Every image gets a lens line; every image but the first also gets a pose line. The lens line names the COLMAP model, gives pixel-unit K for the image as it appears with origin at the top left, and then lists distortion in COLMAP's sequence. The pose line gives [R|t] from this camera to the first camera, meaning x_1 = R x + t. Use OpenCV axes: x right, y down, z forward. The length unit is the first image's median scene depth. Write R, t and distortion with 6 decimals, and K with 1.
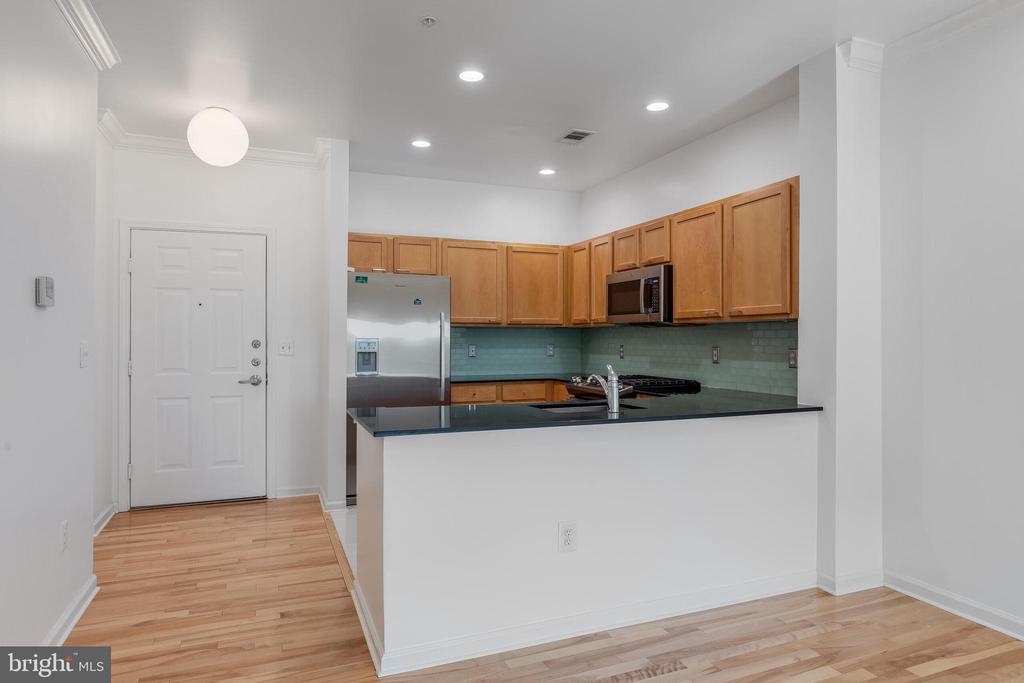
lens RADIAL K [[614.3, 0, 512.6], [0, 614.3, 331.0], [0, 0, 1]] dist [0.000406, -0.000523]
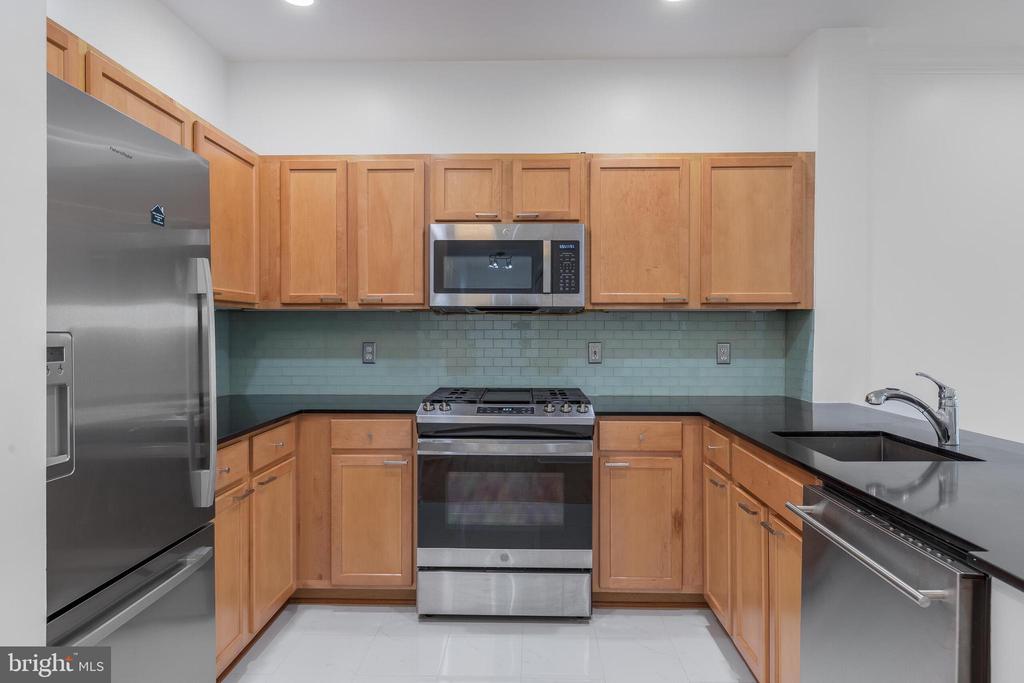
lens RADIAL K [[620.2, 0, 513.2], [0, 620.2, 335.5], [0, 0, 1]] dist [0.003302, 0.000461]
pose [[0.398183, -0.008118, 0.917270, -0.387607], [-0.011648, 0.999835, 0.013905, 0.007432], [-0.917232, -0.016221, 0.398023, 0.723814]]
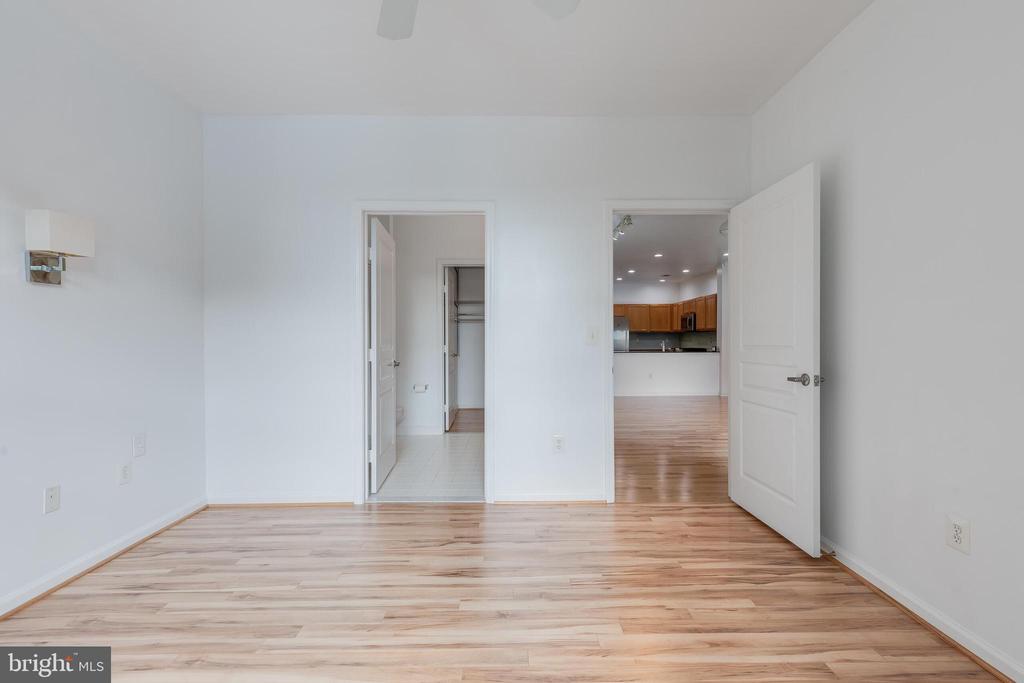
lens RADIAL K [[459.2, 0, 512.0], [0, 459.2, 341.5], [0, 0, 1]] dist [0.002035, 0.000249]
pose [[0.927920, -0.005108, -0.372744, 0.238323], [0.008428, 0.999938, 0.007278, 0.016163], [0.372684, -0.009895, 0.927906, -1.534878]]
